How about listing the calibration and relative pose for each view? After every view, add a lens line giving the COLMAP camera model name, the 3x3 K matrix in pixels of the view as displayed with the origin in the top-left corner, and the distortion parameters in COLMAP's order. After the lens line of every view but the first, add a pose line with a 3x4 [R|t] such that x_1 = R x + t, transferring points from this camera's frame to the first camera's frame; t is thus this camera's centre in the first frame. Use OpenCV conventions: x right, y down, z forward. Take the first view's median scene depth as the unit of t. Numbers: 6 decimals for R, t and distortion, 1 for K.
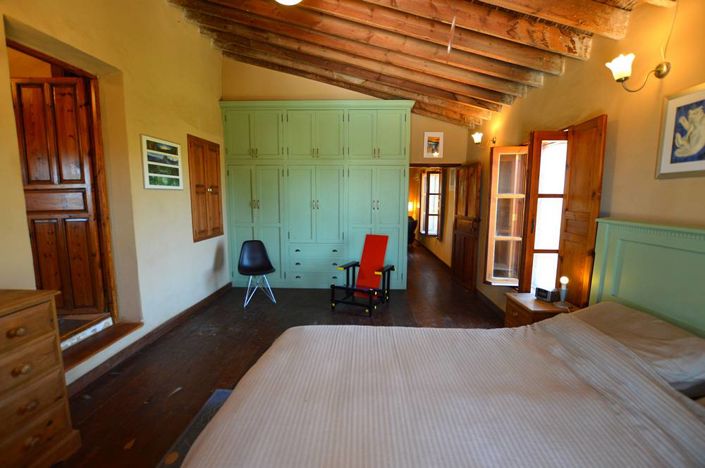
lens RADIAL K [[318.3, 0, 352.5], [0, 318.3, 234.0], [0, 0, 1]] dist [-0.000788, -0.000151]
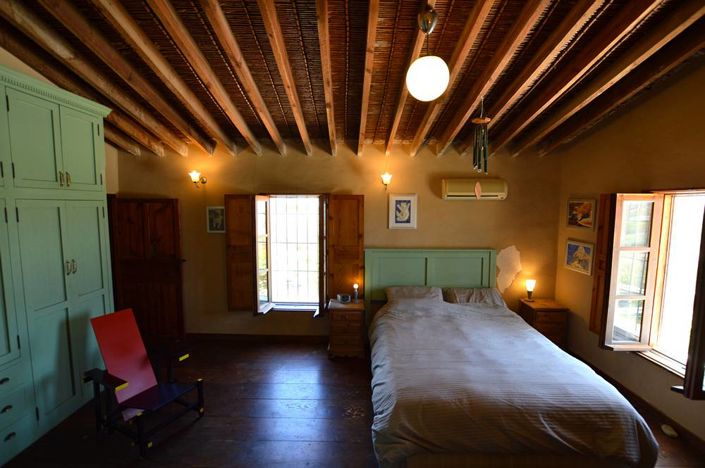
lens RADIAL K [[318.3, 0, 352.5], [0, 318.3, 234.0], [0, 0, 1]] dist [-0.000788, -0.000151]
pose [[0.004167, -0.096681, 0.995307, -1.277135], [0.116197, 0.988620, 0.095545, -0.375286], [-0.993217, 0.115254, 0.015353, 1.194329]]
